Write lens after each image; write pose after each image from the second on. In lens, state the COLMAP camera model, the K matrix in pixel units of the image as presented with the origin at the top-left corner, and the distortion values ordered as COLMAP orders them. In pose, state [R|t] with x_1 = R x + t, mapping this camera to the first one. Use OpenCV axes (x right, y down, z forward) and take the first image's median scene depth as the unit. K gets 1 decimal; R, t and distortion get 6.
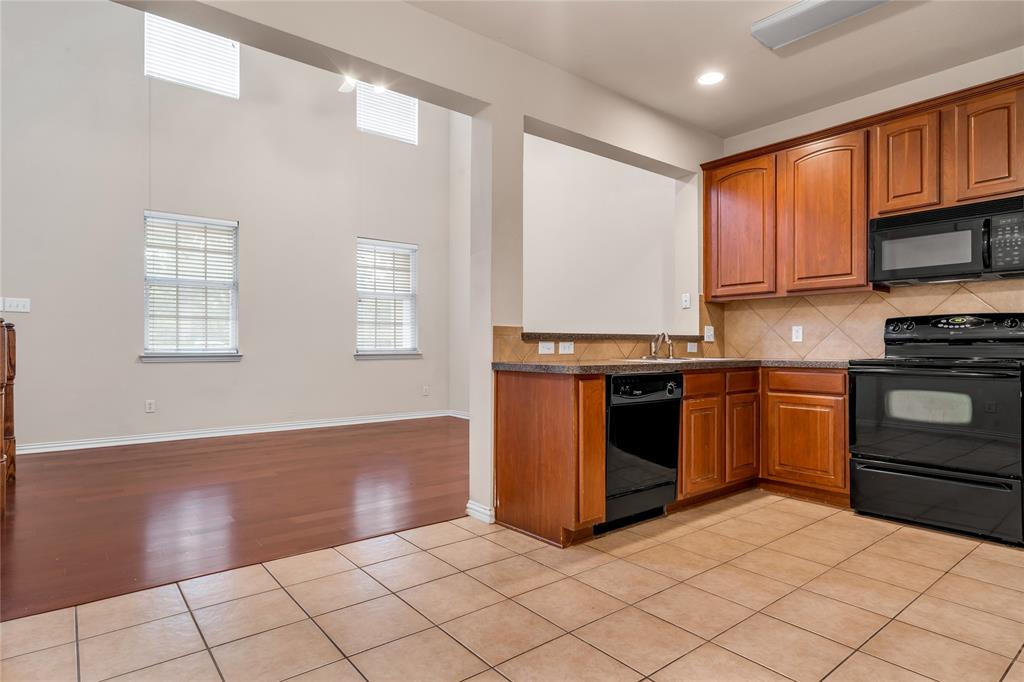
lens RADIAL K [[548.6, 0, 505.9], [0, 548.6, 341.4], [0, 0, 1]] dist [-0.004450, -0.000579]
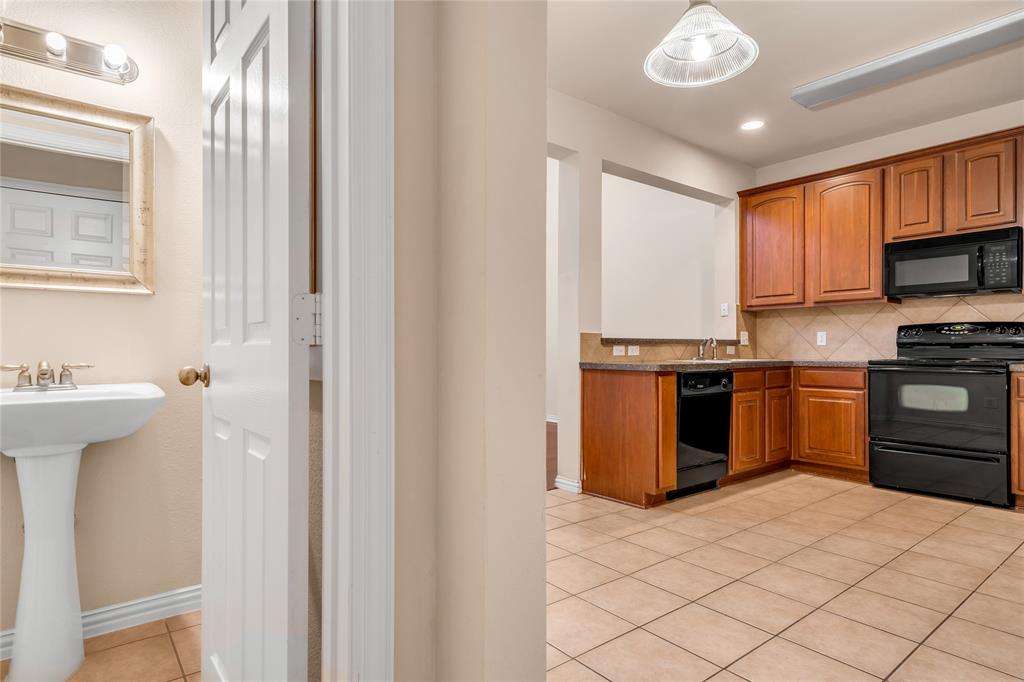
lens RADIAL K [[554.0, 0, 505.7], [0, 554.0, 345.8], [0, 0, 1]] dist [-0.009338, -0.000405]
pose [[0.999997, -0.000789, -0.002188, -0.170864], [0.000796, 0.999995, 0.003082, -0.002715], [0.002185, -0.003084, 0.999993, -0.219807]]
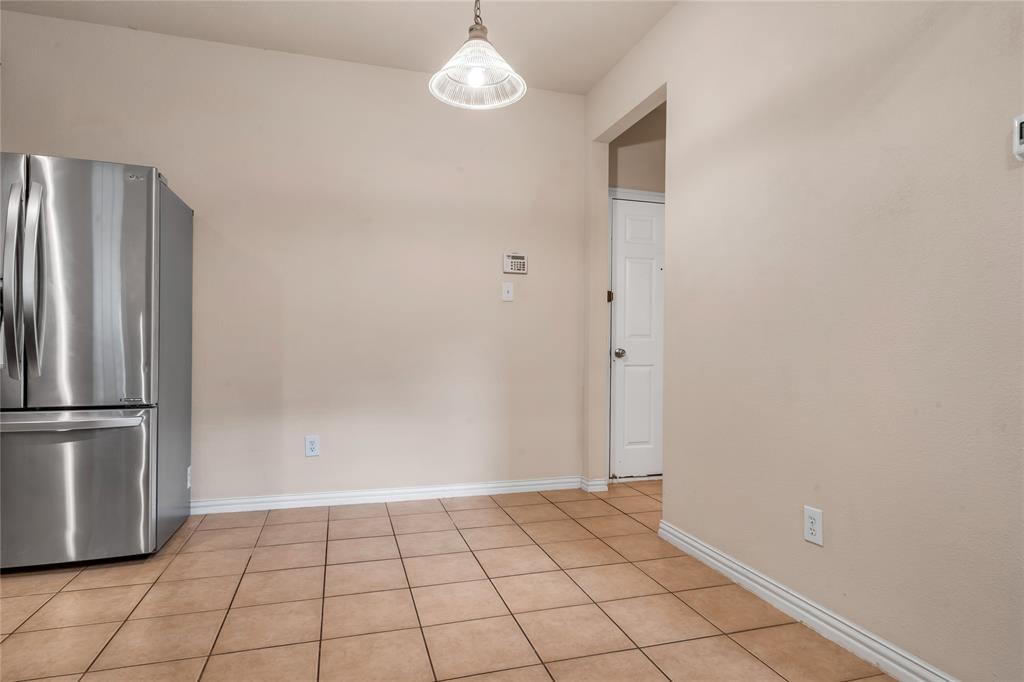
lens RADIAL K [[554.0, 0, 505.7], [0, 554.0, 345.8], [0, 0, 1]] dist [-0.009338, -0.000405]
pose [[-0.925051, -0.013470, 0.379603, -0.241757], [-0.015462, 0.999878, -0.002197, 0.008050], [-0.379527, -0.007902, -0.925147, 0.912921]]
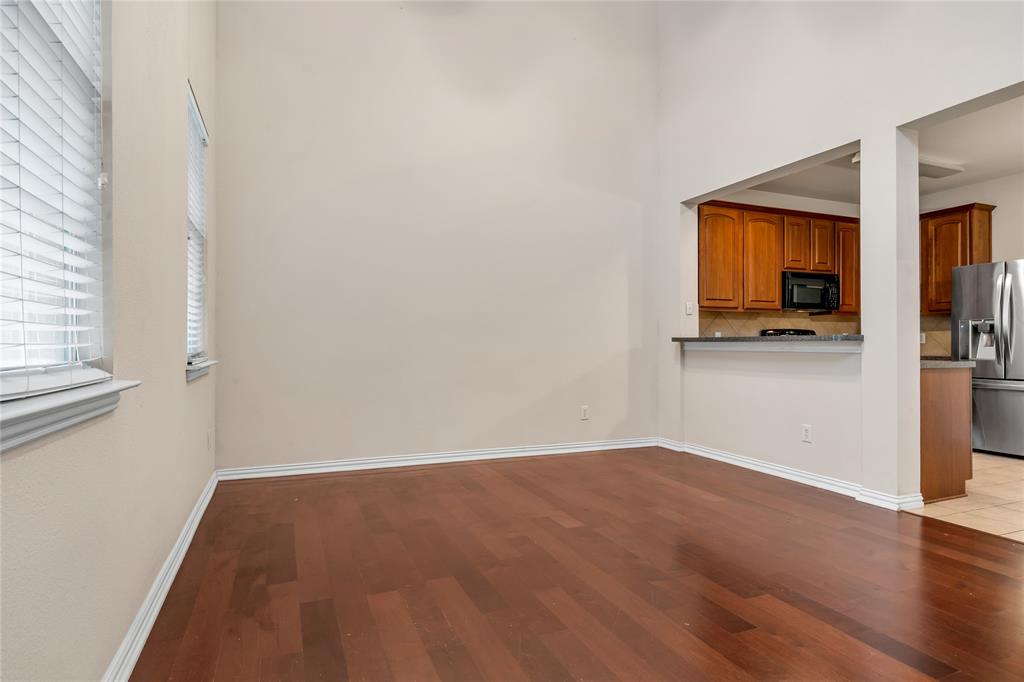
lens RADIAL K [[554.0, 0, 505.7], [0, 554.0, 345.8], [0, 0, 1]] dist [-0.009338, -0.000405]
pose [[0.277648, -0.001649, 0.960682, -1.225724], [-0.006896, 0.999969, 0.003709, 0.006334], [-0.960658, -0.007655, 0.277628, 1.388423]]
